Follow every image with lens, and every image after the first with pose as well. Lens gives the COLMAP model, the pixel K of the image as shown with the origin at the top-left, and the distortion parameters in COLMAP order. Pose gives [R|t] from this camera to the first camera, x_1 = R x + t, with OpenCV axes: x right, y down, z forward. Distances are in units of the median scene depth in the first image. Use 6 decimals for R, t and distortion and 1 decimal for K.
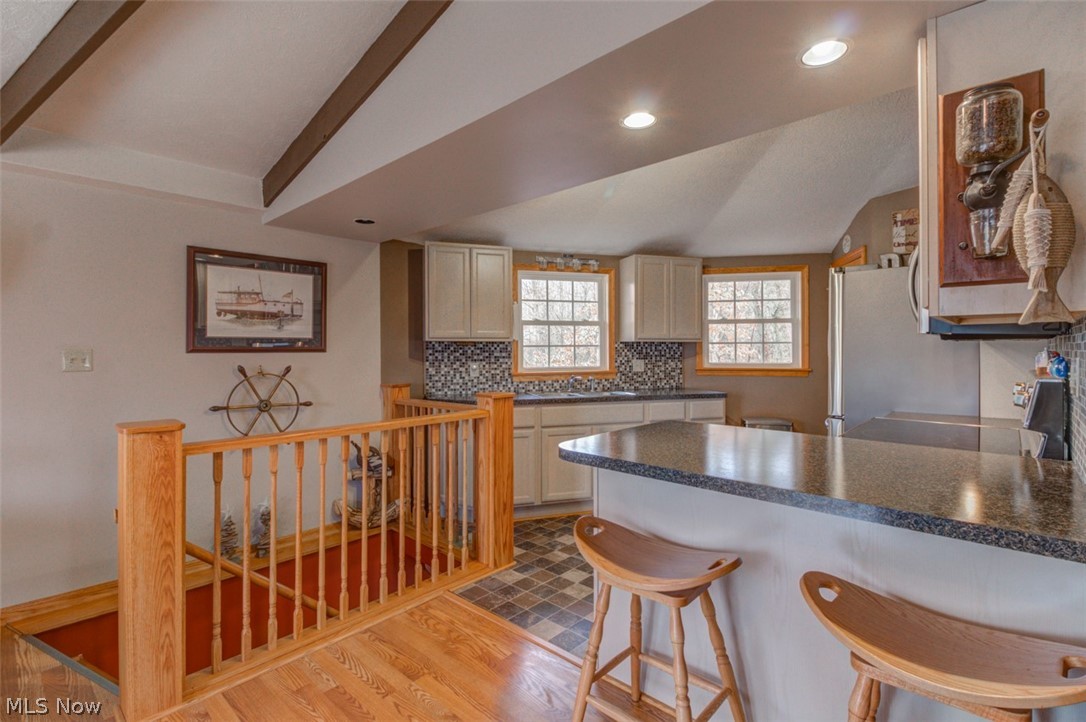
lens RADIAL K [[509.8, 0, 544.0], [0, 509.8, 349.2], [0, 0, 1]] dist [0.015118, -0.011563]
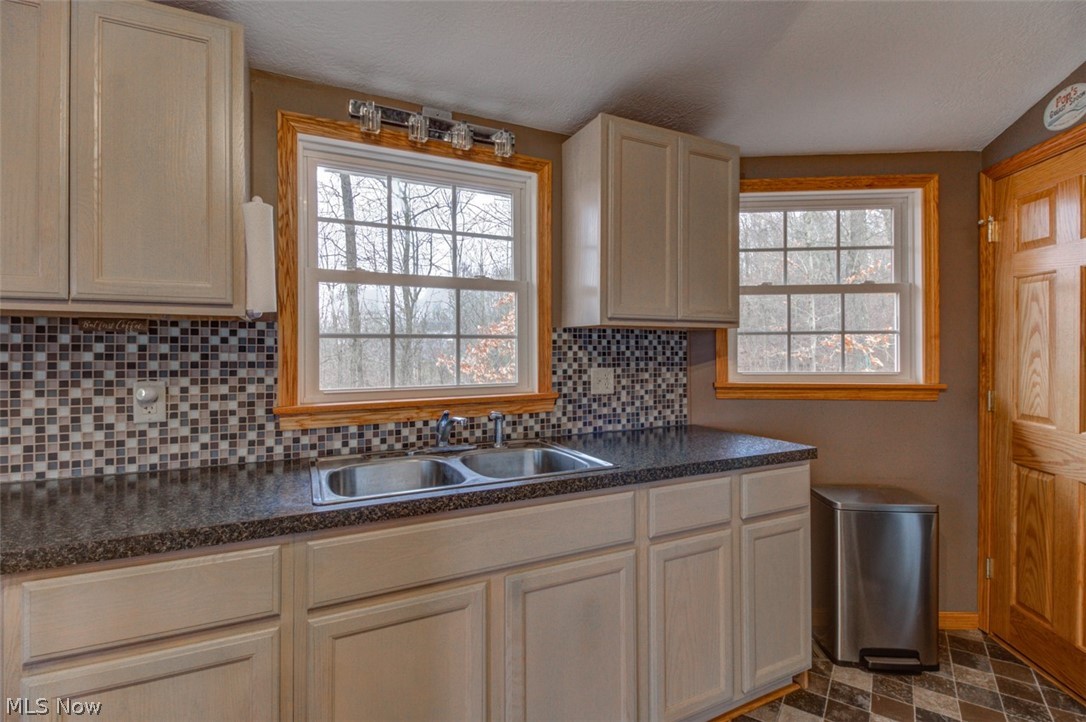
lens RADIAL K [[509.8, 0, 544.0], [0, 509.8, 349.2], [0, 0, 1]] dist [0.015118, -0.011563]
pose [[0.989003, 0.000040, 0.147897, 0.067789], [0.000871, 0.999981, -0.006095, 0.006730], [-0.147895, 0.006157, 0.988984, 0.567510]]
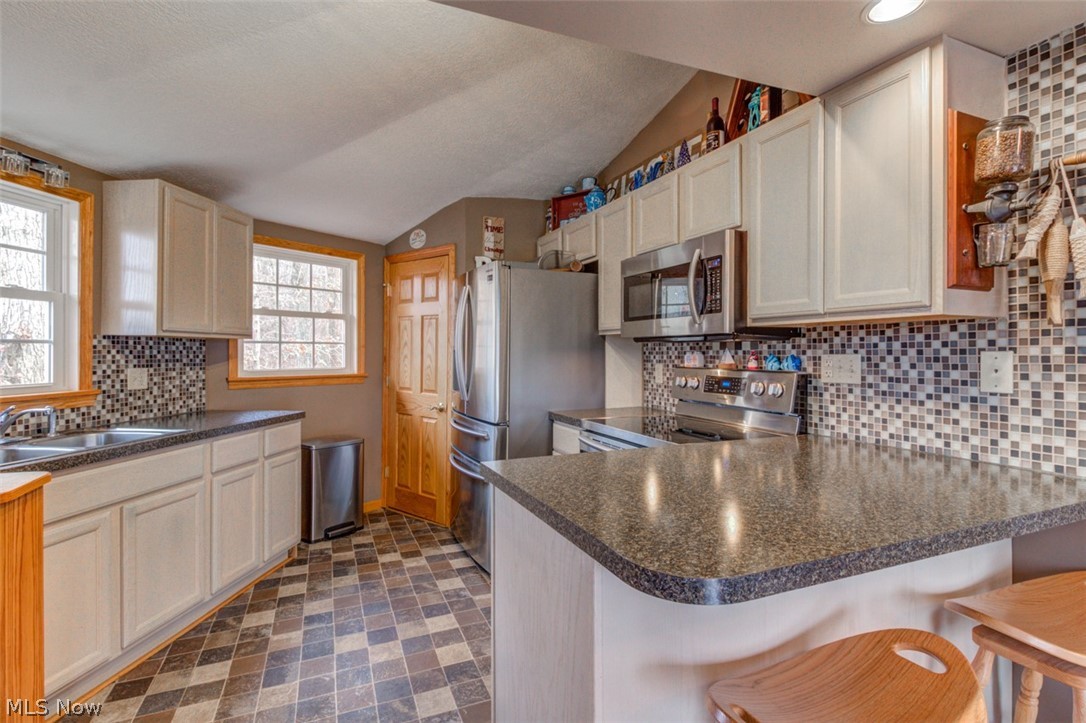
lens RADIAL K [[509.8, 0, 544.0], [0, 509.8, 349.7], [0, 0, 1]] dist [0.015118, -0.011563]
pose [[0.408601, 0.008948, 0.912669, -0.149641], [0.000289, 0.999951, -0.009933, 0.006013], [-0.912713, 0.004322, 0.408578, 0.367151]]
